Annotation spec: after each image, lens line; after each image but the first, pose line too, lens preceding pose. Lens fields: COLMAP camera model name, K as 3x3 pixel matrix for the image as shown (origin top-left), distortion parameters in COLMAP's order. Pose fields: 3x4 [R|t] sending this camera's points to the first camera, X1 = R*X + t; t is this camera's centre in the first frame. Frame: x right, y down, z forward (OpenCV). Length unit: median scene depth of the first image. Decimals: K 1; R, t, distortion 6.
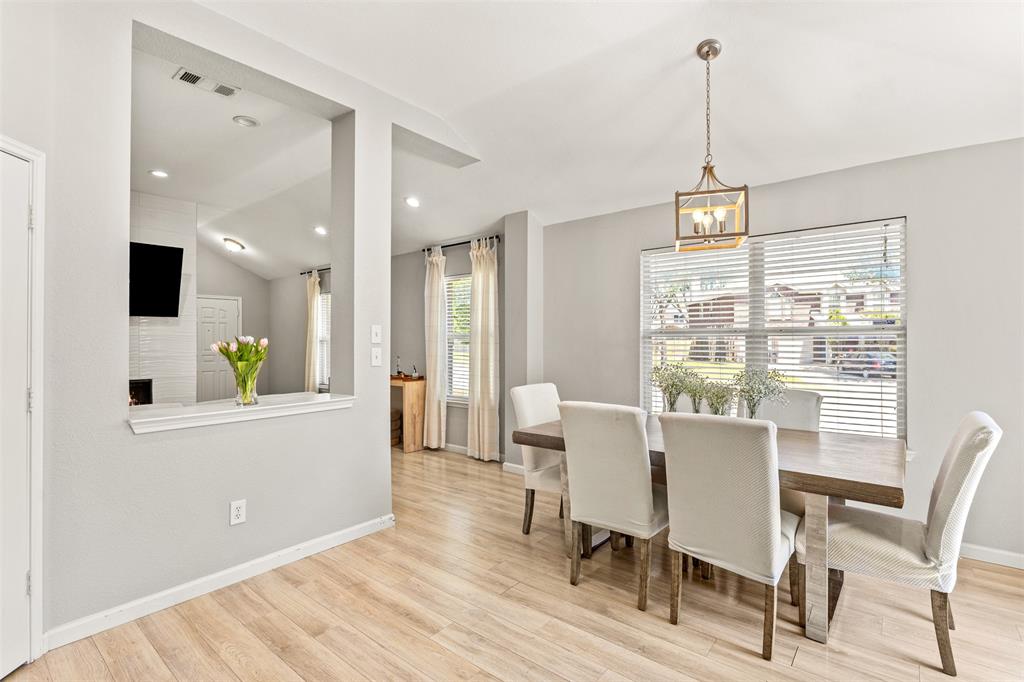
lens RADIAL K [[477.3, 0, 503.4], [0, 477.3, 339.7], [0, 0, 1]] dist [-0.006369, -0.000001]
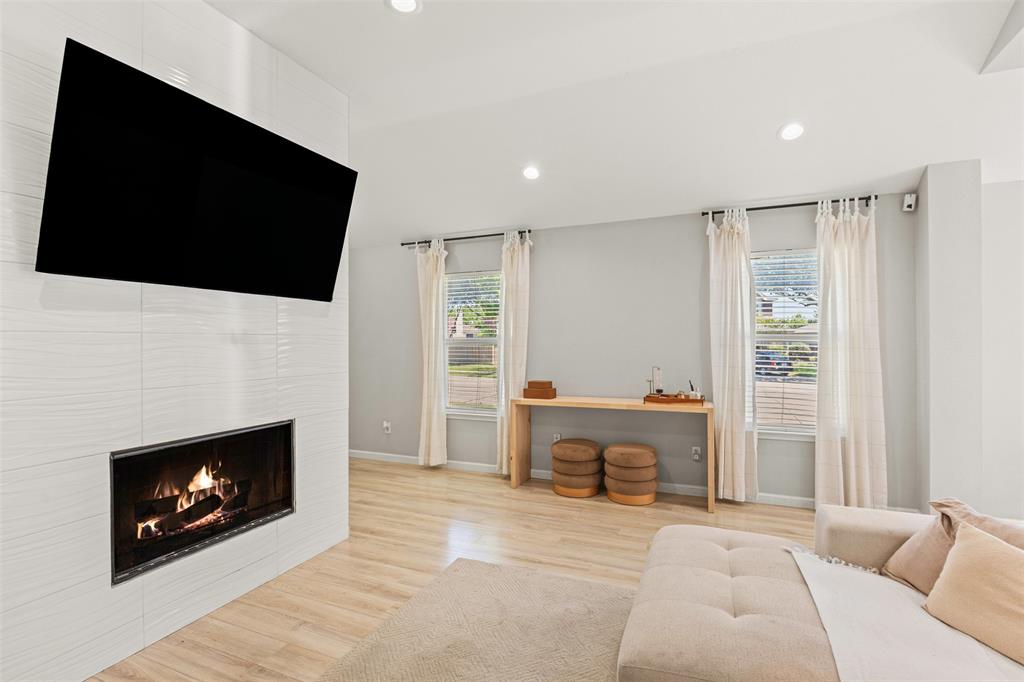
lens RADIAL K [[477.3, 0, 513.1], [0, 477.3, 344.2], [0, 0, 1]] dist [-0.006369, -0.000001]
pose [[0.956570, -0.000559, 0.291502, -1.427399], [-0.000964, 0.999987, 0.005082, -0.005077], [-0.291501, -0.005142, 0.956557, 0.947073]]
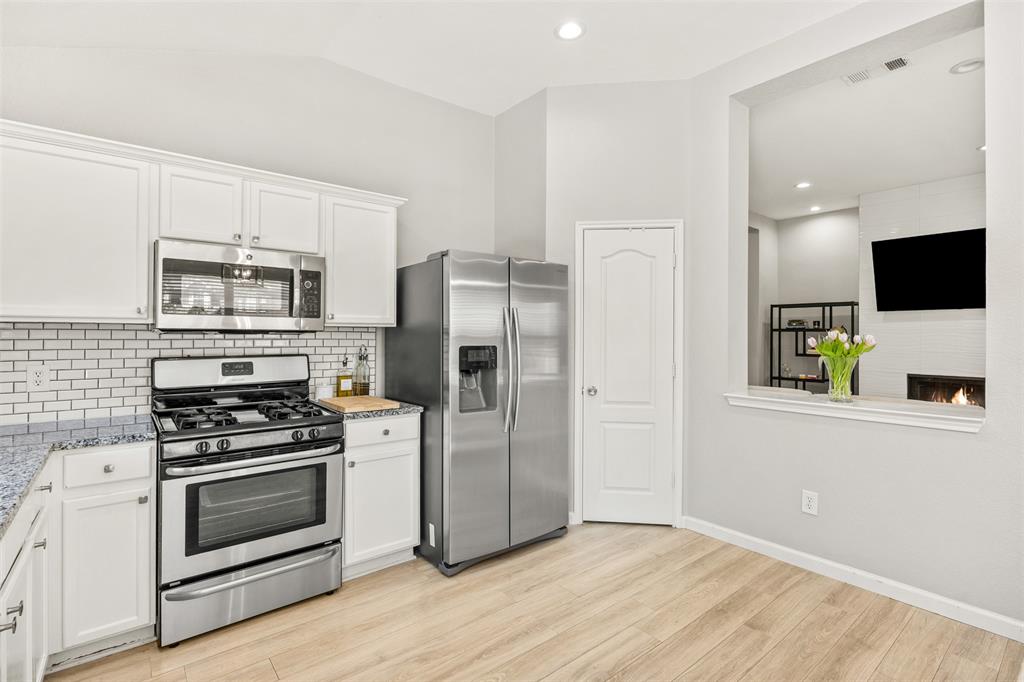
lens RADIAL K [[477.3, 0, 525.0], [0, 477.3, 331.7], [0, 0, 1]] dist [-0.006369, -0.000001]
pose [[-0.174749, -0.006571, -0.984591, 0.573008], [-0.000338, 0.999978, -0.006614, 0.001633], [0.984613, -0.000823, -0.174748, 0.587644]]
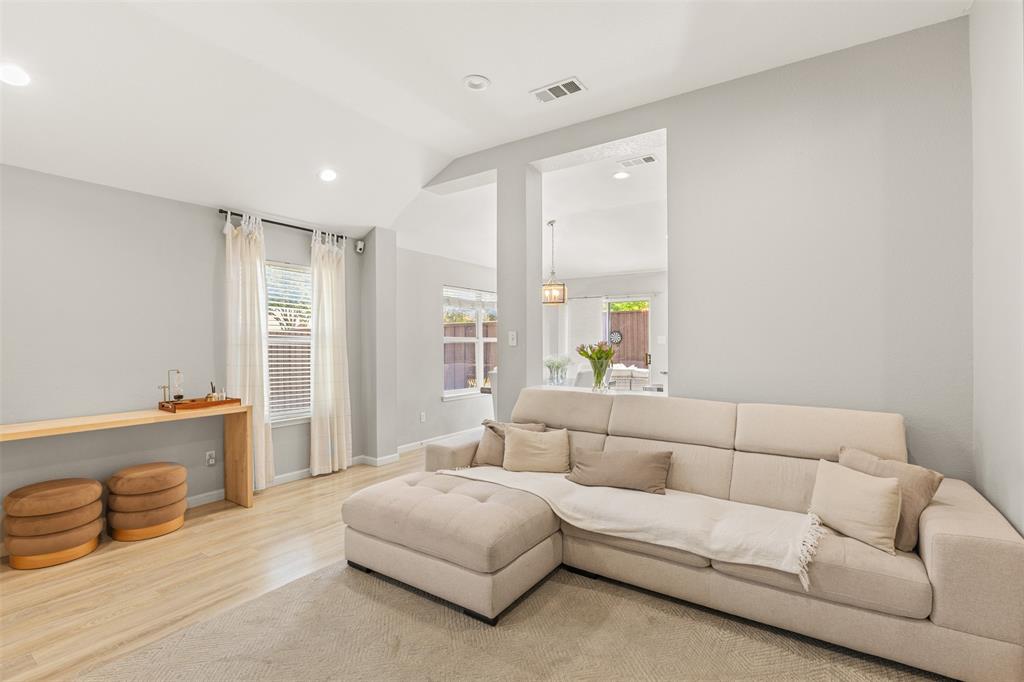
lens RADIAL K [[477.3, 0, 521.1], [0, 477.3, 341.4], [0, 0, 1]] dist [-0.006369, -0.000001]
pose [[-0.118224, 0.003925, 0.992979, -2.008599], [-0.000622, 0.999992, -0.004026, -0.000330], [-0.992987, -0.001094, -0.118220, 1.482617]]
